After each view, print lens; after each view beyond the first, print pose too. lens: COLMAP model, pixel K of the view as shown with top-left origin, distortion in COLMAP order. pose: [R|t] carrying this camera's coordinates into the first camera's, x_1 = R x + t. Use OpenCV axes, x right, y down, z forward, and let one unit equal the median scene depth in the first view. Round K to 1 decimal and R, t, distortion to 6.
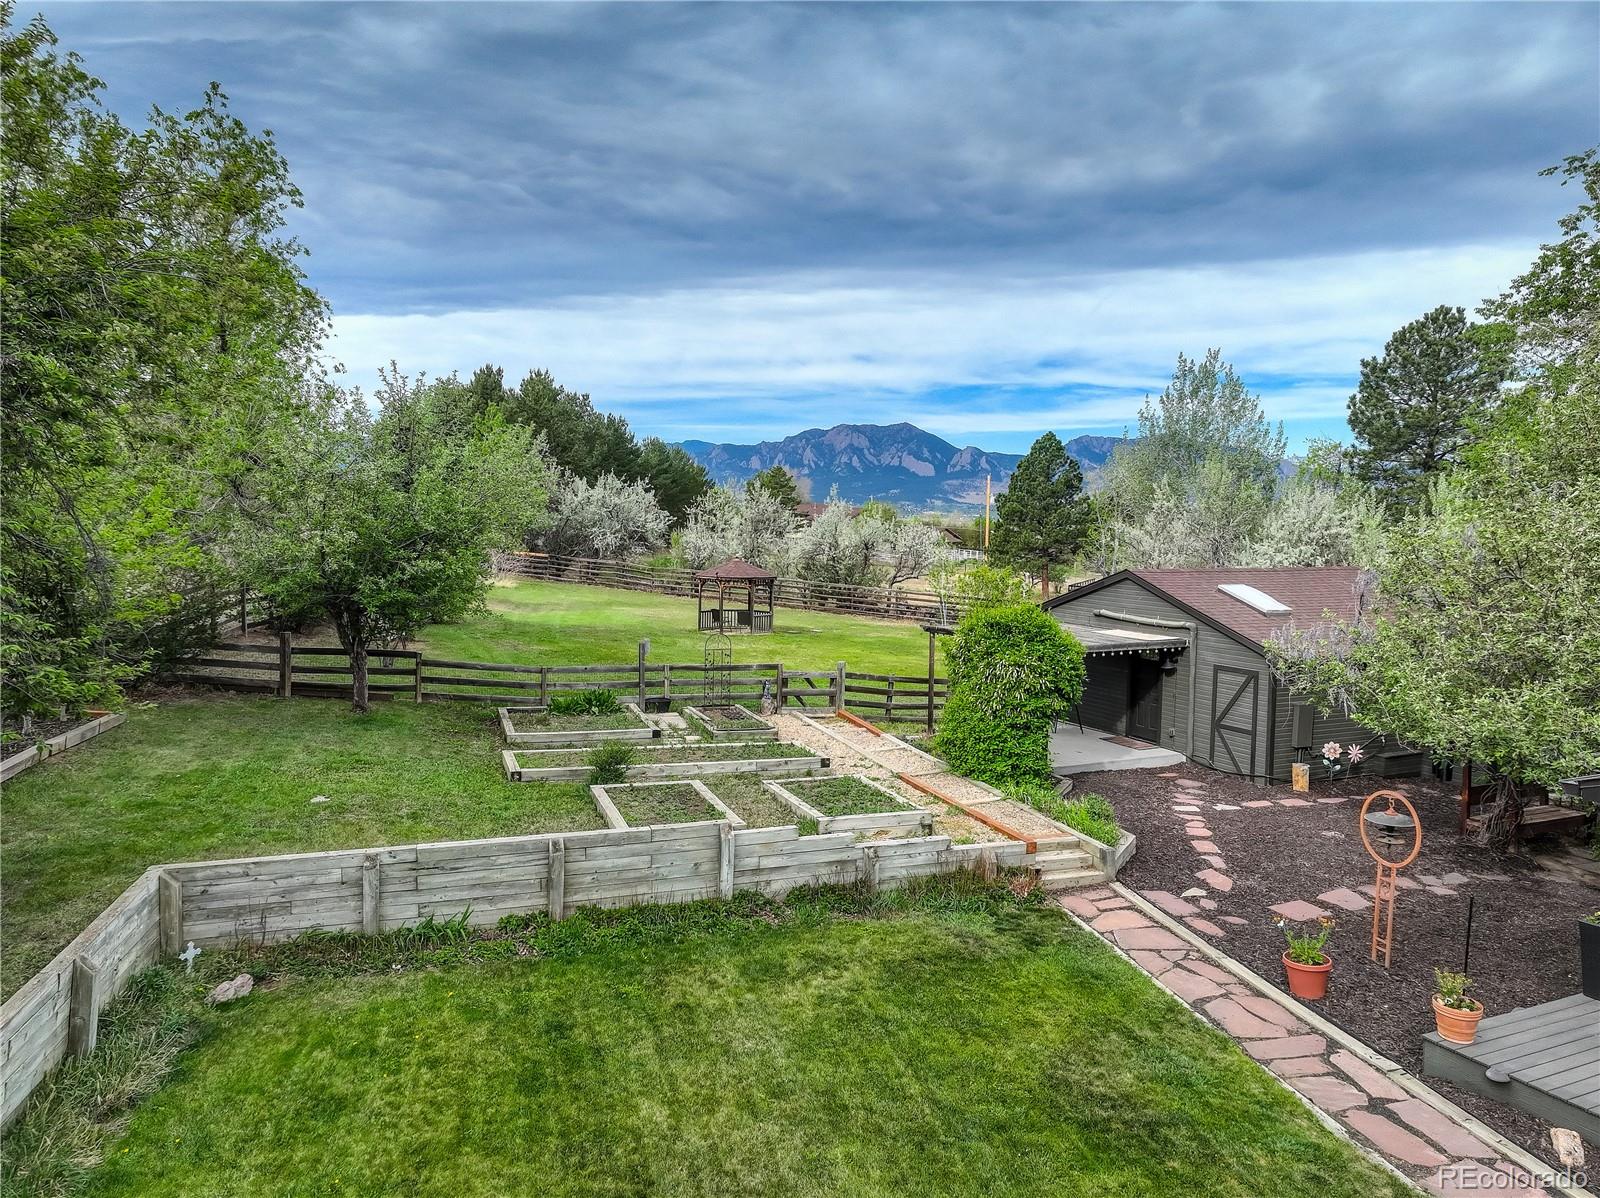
lens RADIAL K [[1123.4, 0, 800.0], [0, 1123.4, 599.0], [0, 0, 1]] dist [-0.006112, 0.049513]
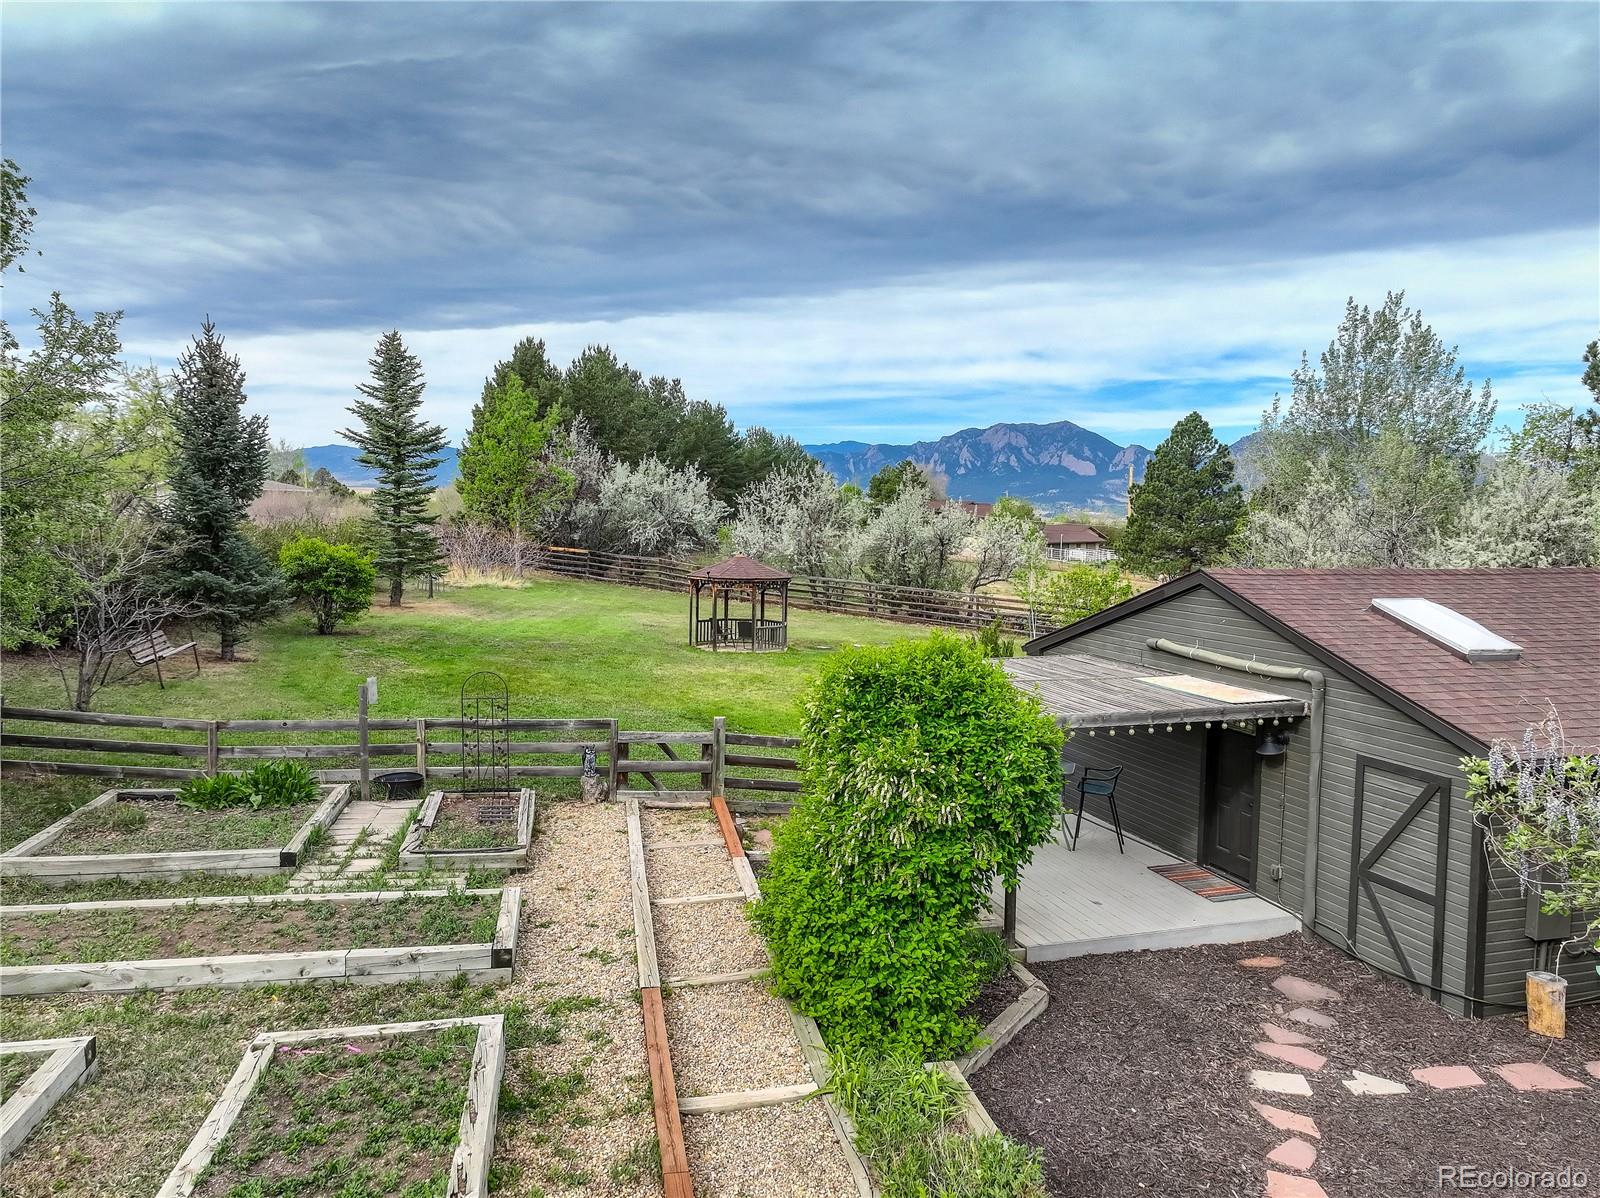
lens RADIAL K [[1123.4, 0, 800.0], [0, 1123.4, 599.0], [0, 0, 1]] dist [-0.006112, 0.049513]
pose [[0.990483, 0.010156, -0.137260, 0.080165], [-0.010225, 0.999948, 0.000200, -0.004565], [0.137255, 0.001206, 0.990535, 0.196066]]
